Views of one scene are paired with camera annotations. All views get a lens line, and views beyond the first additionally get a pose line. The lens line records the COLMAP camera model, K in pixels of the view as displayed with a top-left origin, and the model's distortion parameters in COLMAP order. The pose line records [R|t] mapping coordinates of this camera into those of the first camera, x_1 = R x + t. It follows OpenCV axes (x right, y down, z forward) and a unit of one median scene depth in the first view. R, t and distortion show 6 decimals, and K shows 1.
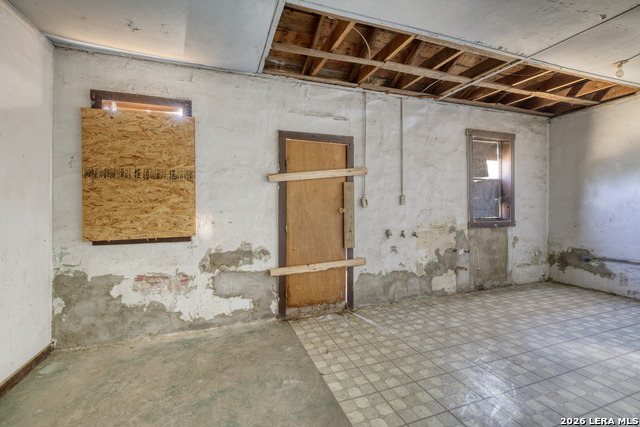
lens RADIAL K [[277.0, 0, 318.5], [0, 277.0, 207.1], [0, 0, 1]] dist [0.001238, 0.000257]
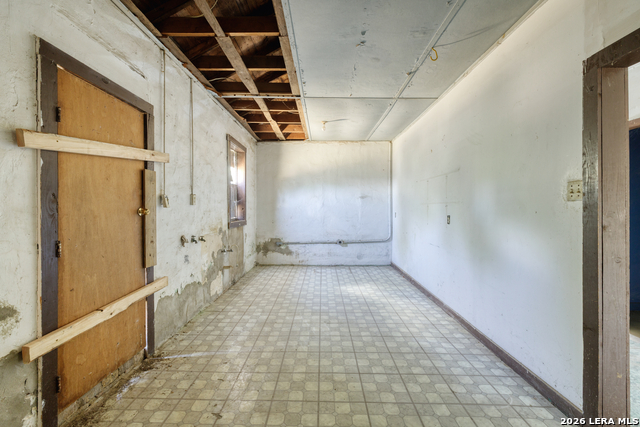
lens RADIAL K [[270.8, 0, 319.9], [0, 270.8, 210.1], [0, 0, 1]] dist [0.000566, 0.000120]
pose [[0.362810, 0.001594, 0.931862, -0.353135], [-0.003254, 0.999995, -0.000444, 0.006985], [-0.931857, -0.002871, 0.362813, 0.361058]]
